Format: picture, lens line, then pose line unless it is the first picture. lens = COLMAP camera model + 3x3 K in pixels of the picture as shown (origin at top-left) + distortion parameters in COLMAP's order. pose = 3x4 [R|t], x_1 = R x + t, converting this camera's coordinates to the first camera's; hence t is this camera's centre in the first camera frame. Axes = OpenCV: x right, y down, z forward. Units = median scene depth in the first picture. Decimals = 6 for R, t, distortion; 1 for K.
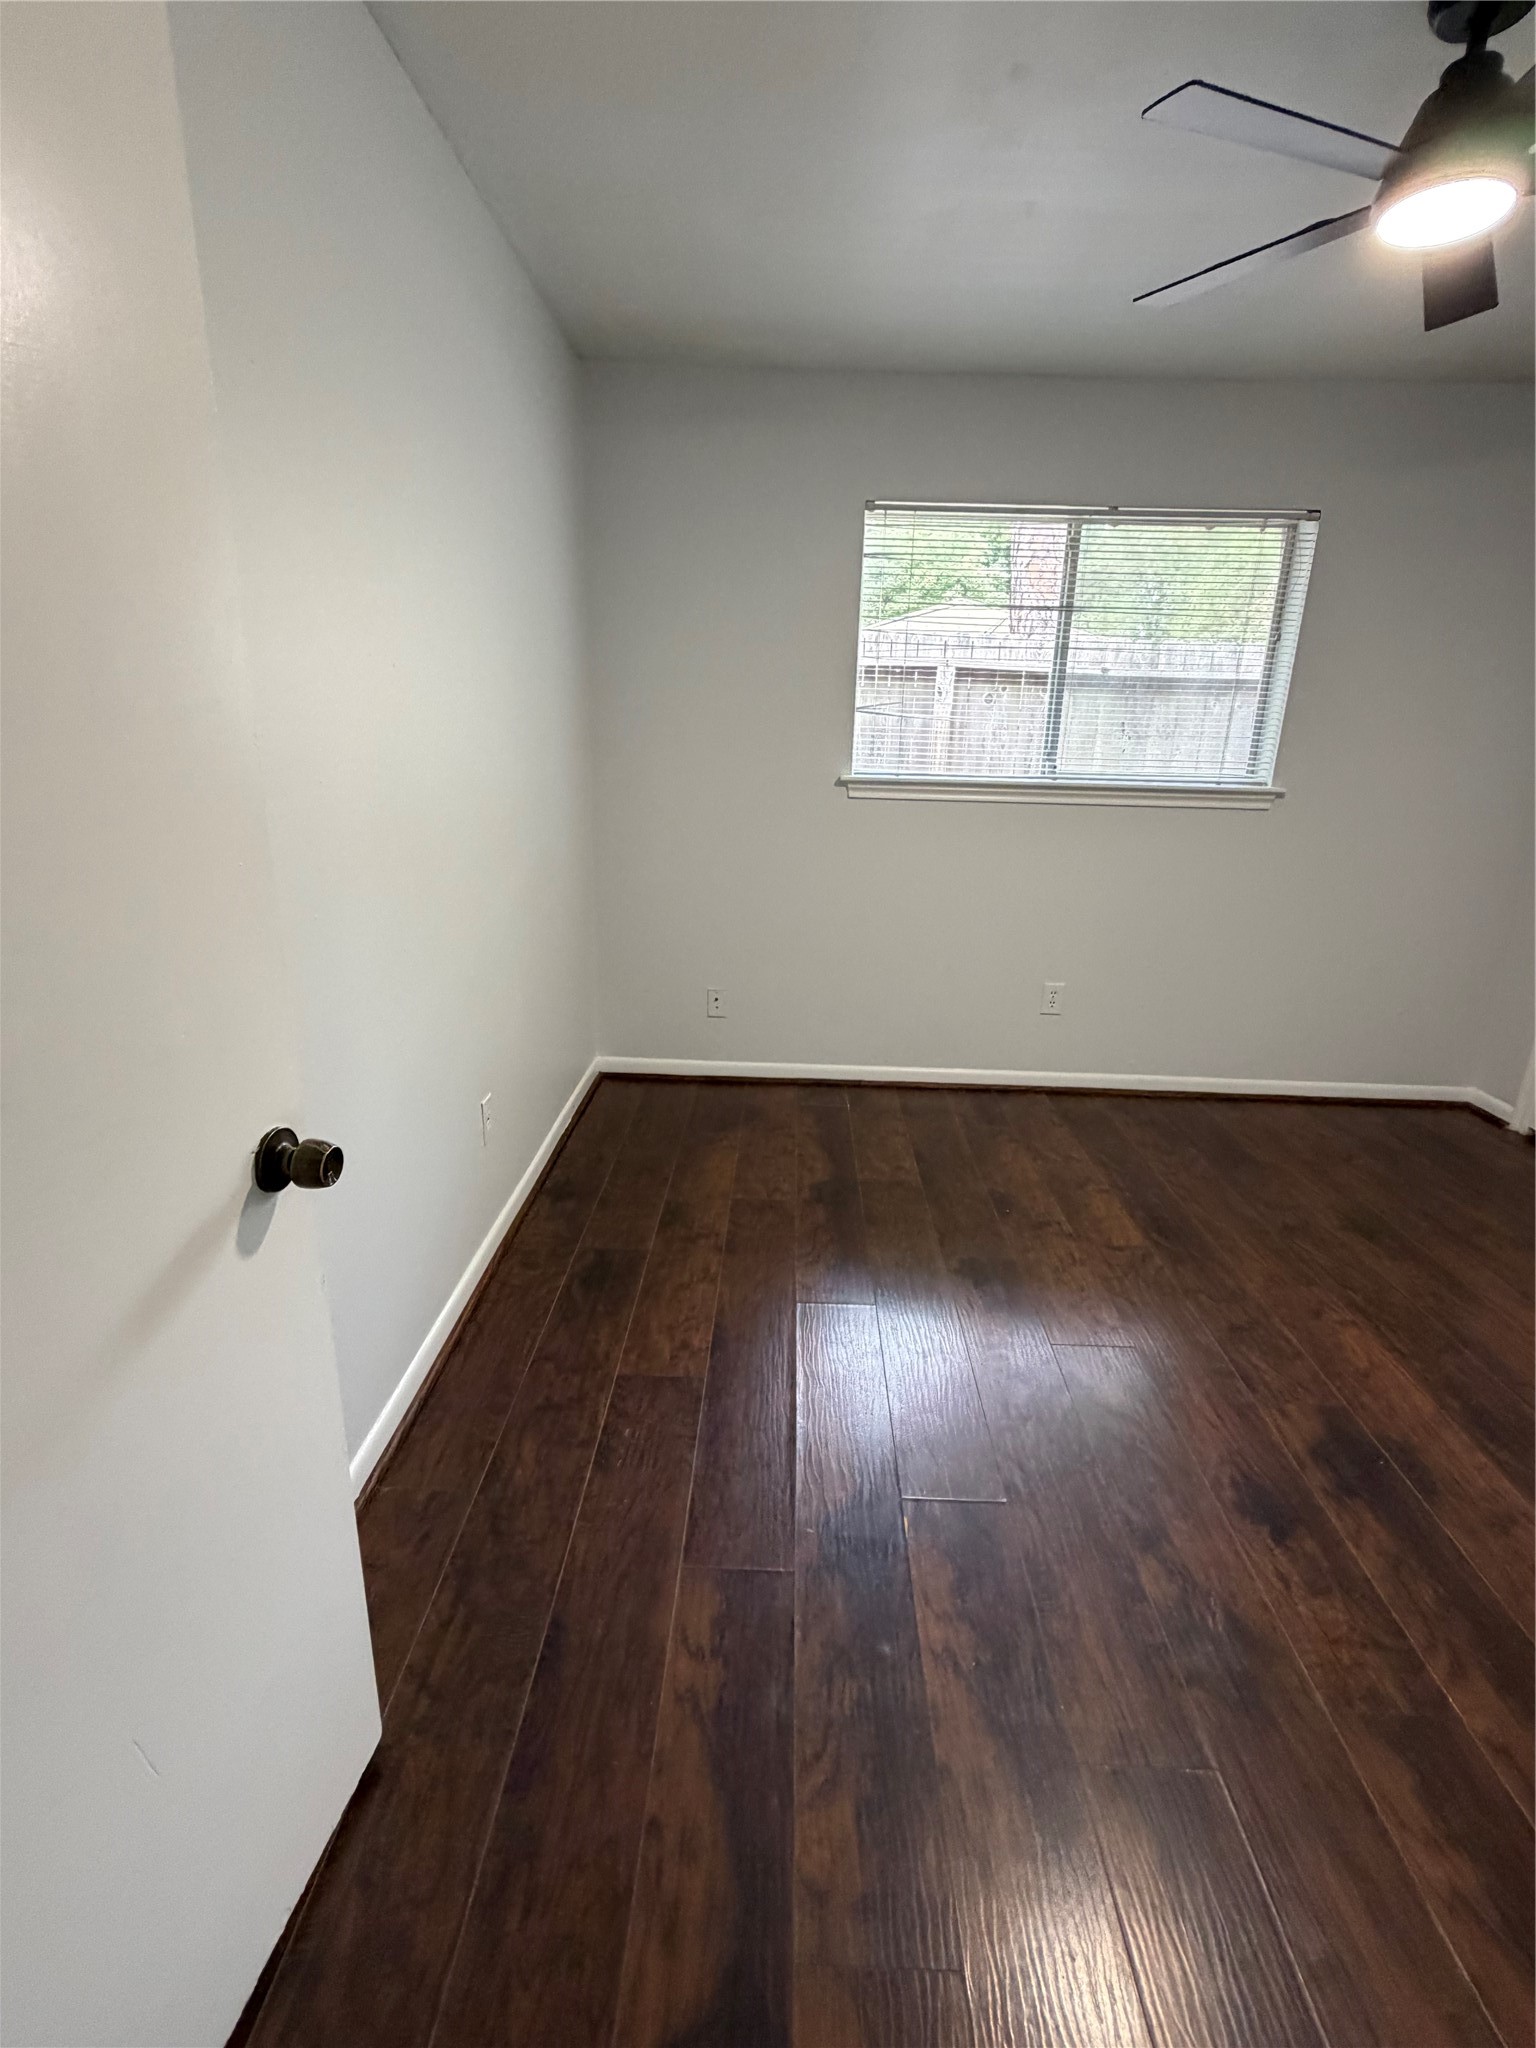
lens RADIAL K [[982.0, 0, 769.2], [0, 982.0, 1057.1], [0, 0, 1]] dist [0.000779, -0.000021]
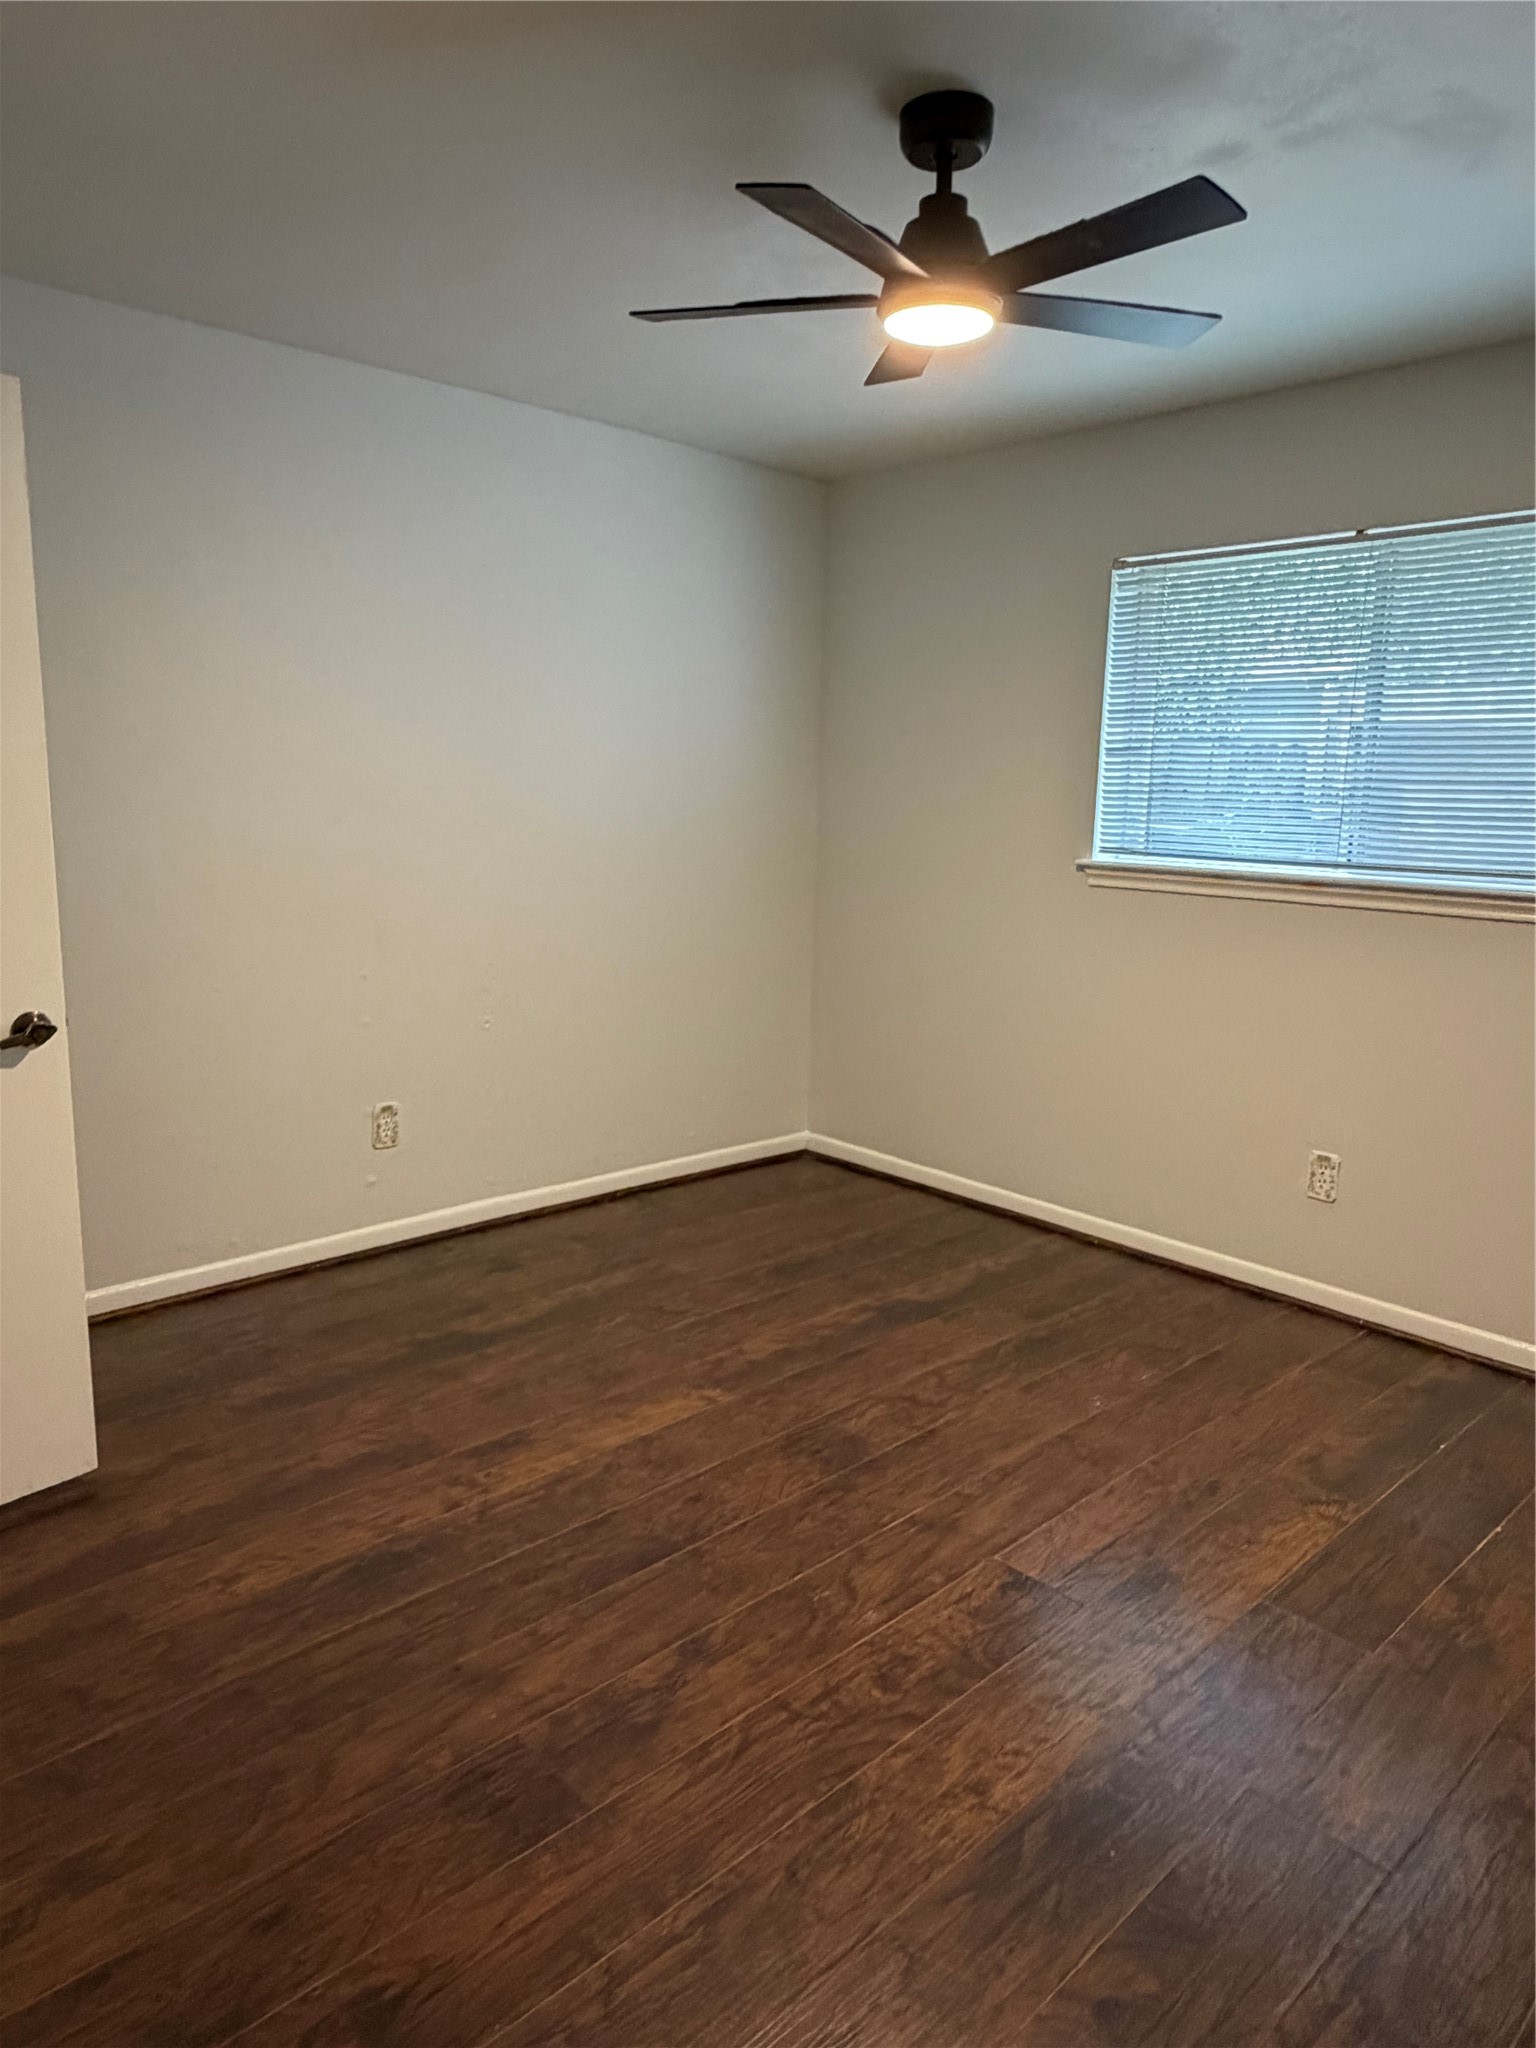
lens RADIAL K [[1319.6, 0, 768.0], [0, 1319.6, 1024.0], [0, 0, 1]] dist [-0.001156, 0.001307]
pose [[0.699616, 0.120329, -0.704314, 0.707571], [-0.245526, 0.966180, -0.078820, 0.008700], [0.671010, 0.228071, 0.705499, 0.041220]]
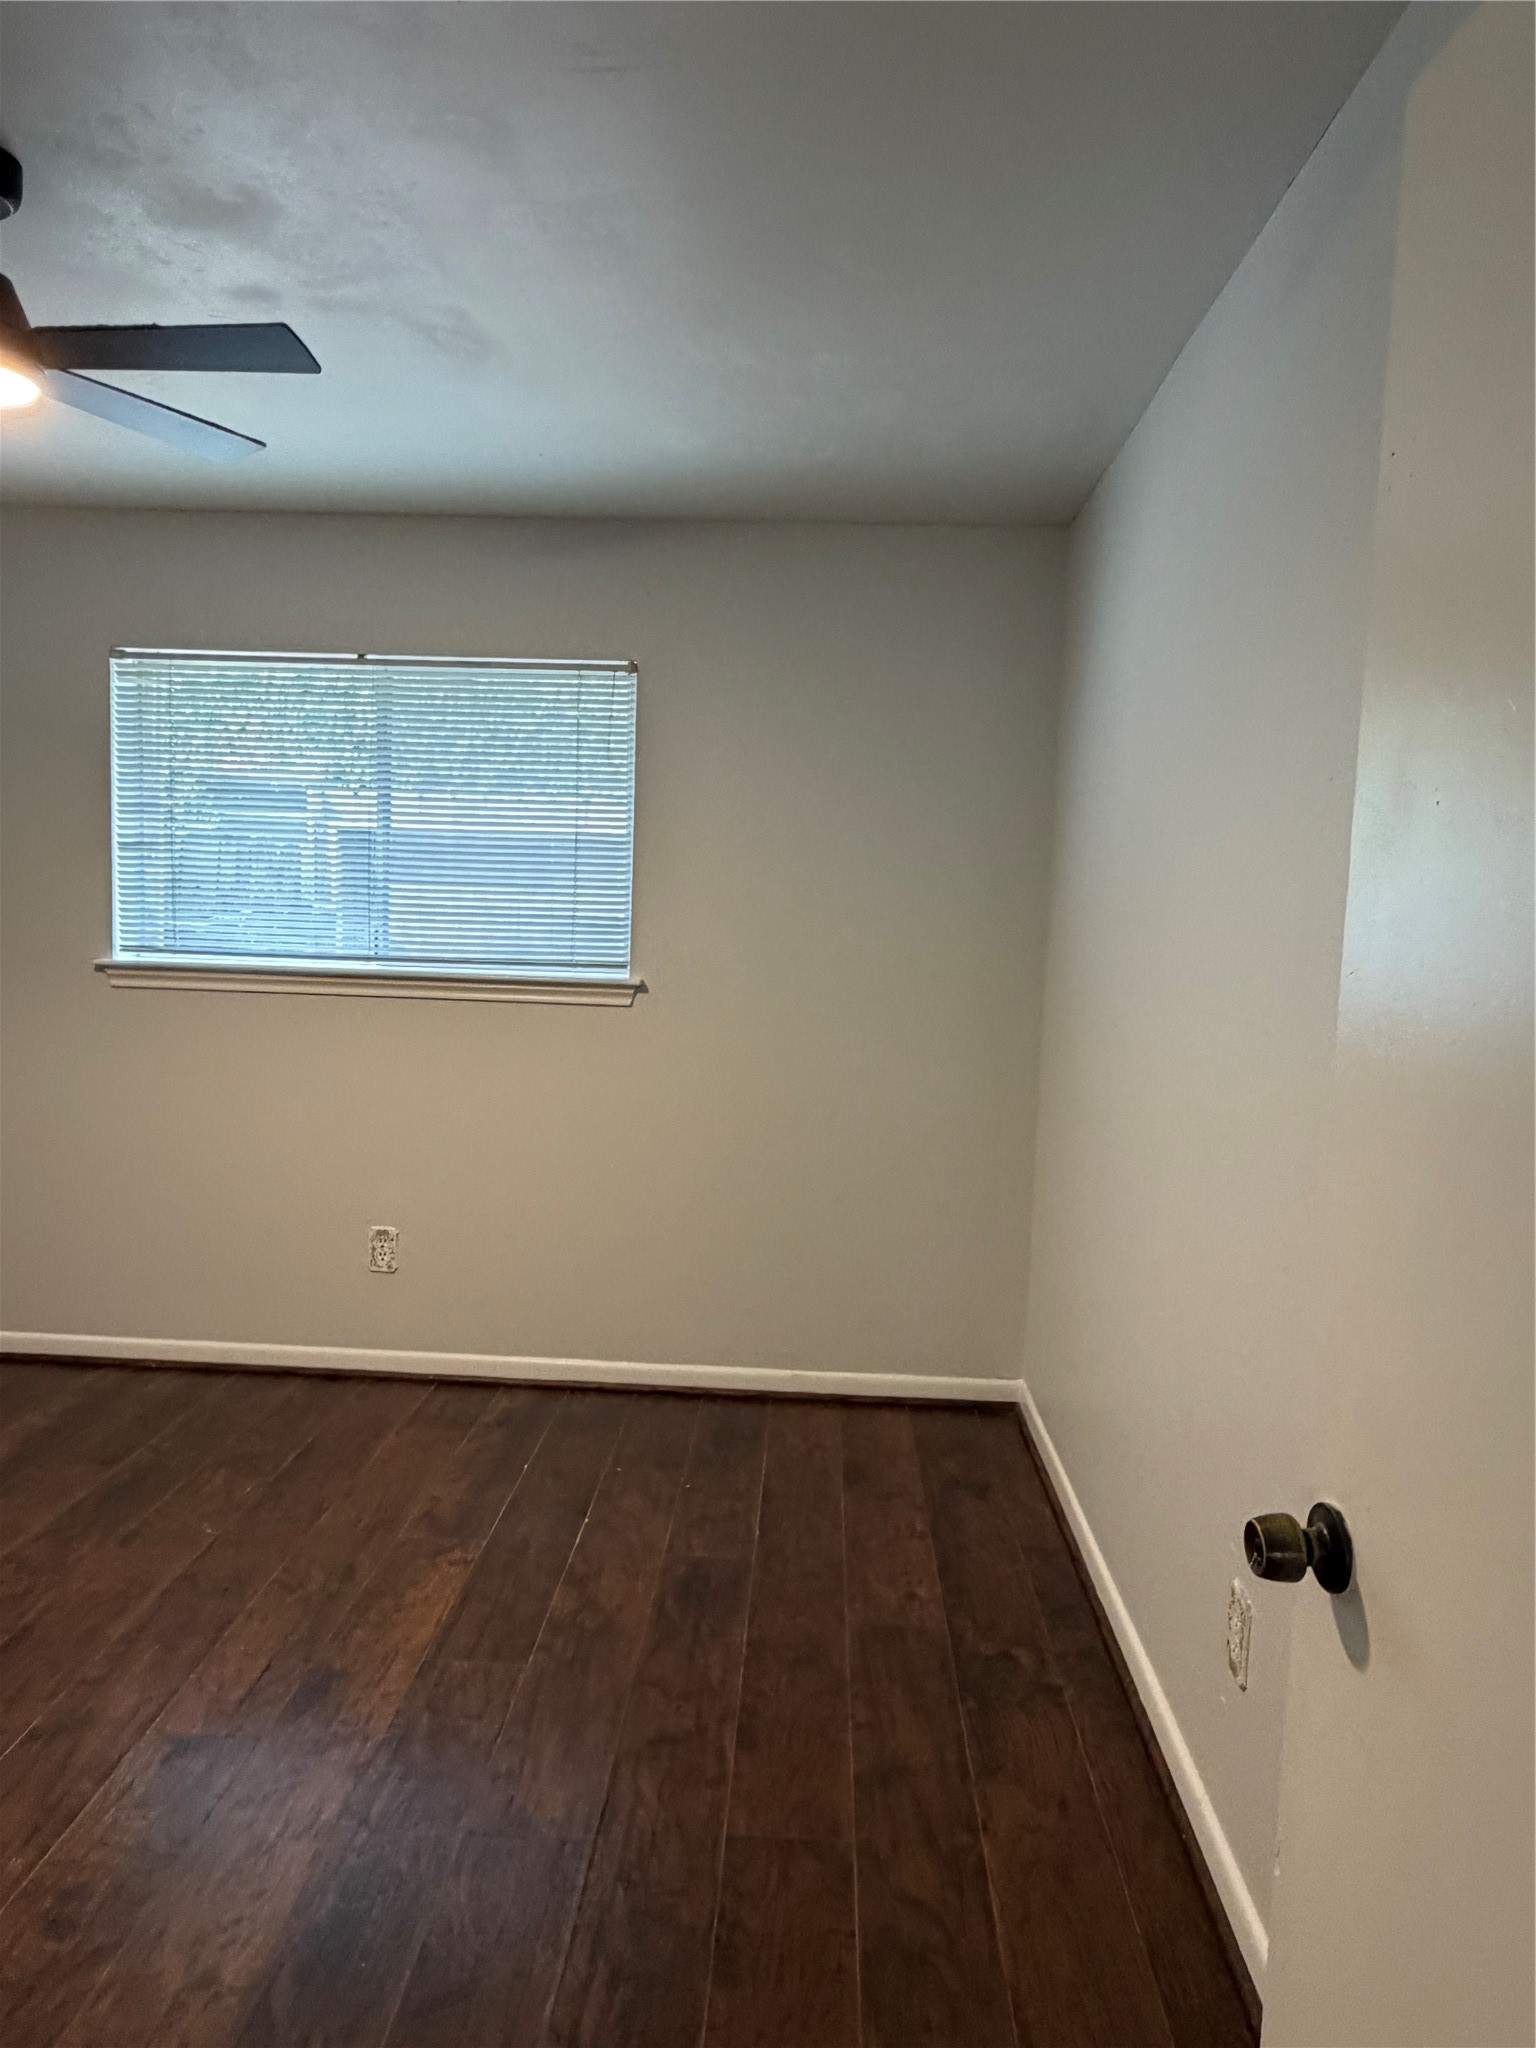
lens RADIAL K [[1319.6, 0, 768.0], [0, 1319.6, 1024.0], [0, 0, 1]] dist [-0.001156, 0.001307]
pose [[0.999872, 0.010825, -0.011804, 0.628422], [-0.013415, 0.968680, -0.247948, 0.022052], [0.008750, 0.248075, 0.968701, -0.017937]]
